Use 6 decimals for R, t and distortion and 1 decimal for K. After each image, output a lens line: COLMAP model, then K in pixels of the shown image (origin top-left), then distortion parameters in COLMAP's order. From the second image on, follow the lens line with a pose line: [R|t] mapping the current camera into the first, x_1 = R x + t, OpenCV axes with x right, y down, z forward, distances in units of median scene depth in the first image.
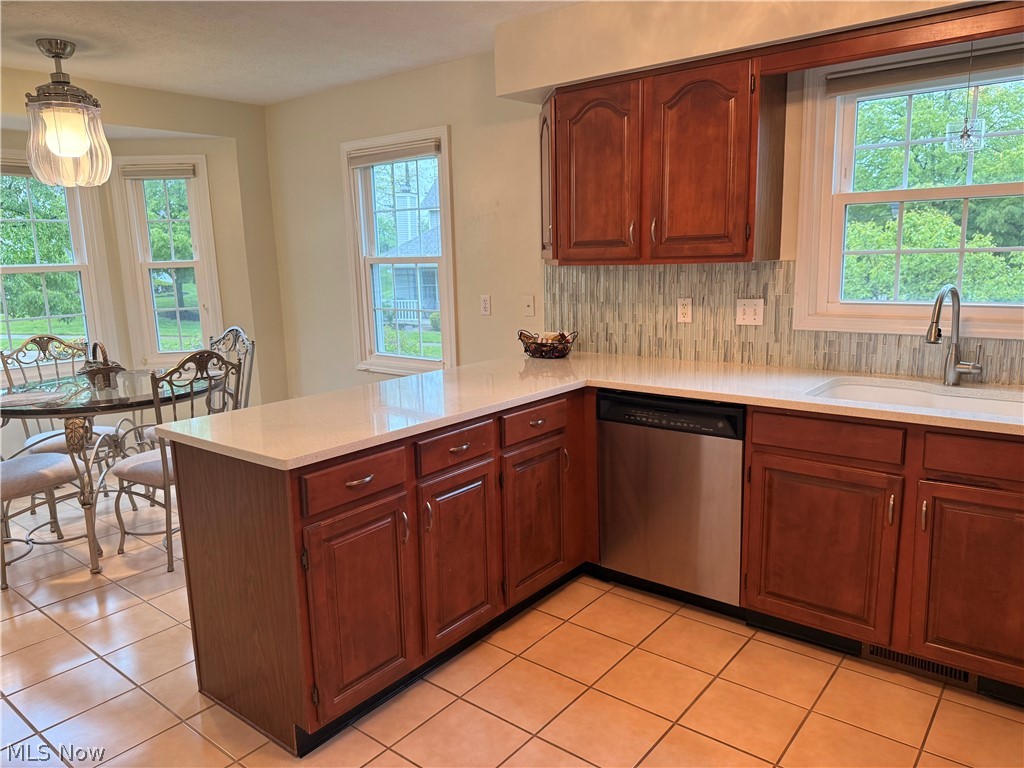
lens RADIAL K [[724.1, 0, 515.3], [0, 724.1, 391.0], [0, 0, 1]] dist [0.125321, -0.219885]
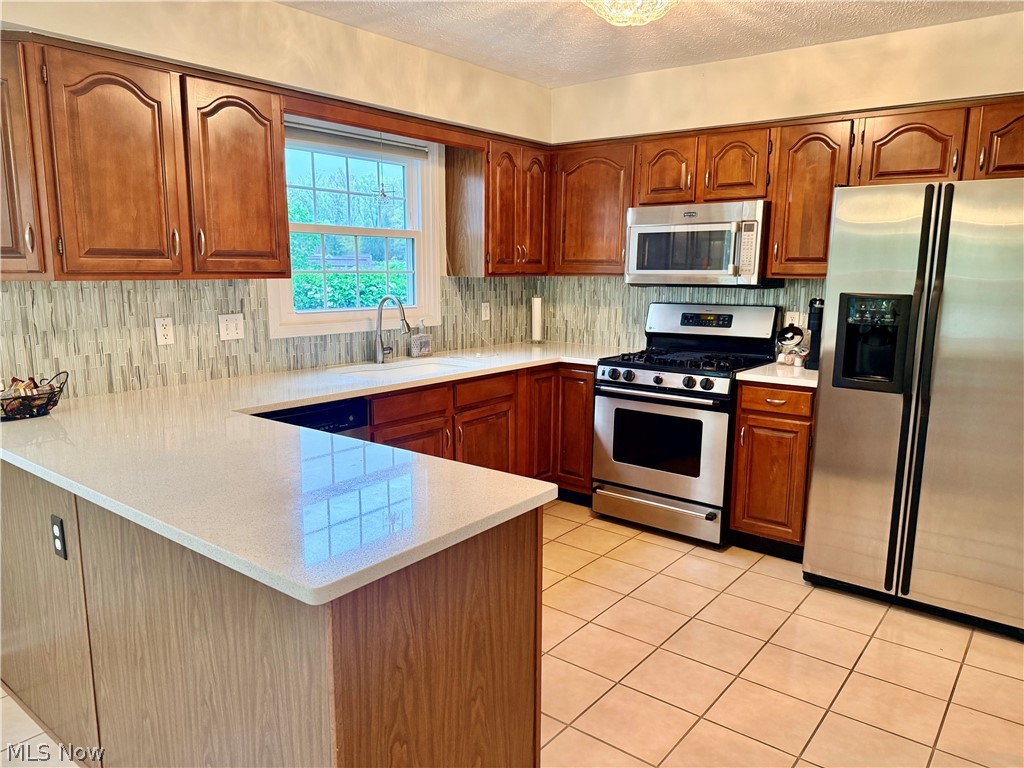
lens RADIAL K [[724.1, 0, 515.3], [0, 724.1, 391.0], [0, 0, 1]] dist [0.125321, -0.219885]
pose [[-0.025906, -0.146282, 0.988904, -0.718674], [0.179854, 0.972412, 0.148554, -0.100558], [-0.983352, 0.181707, 0.001118, 0.615777]]
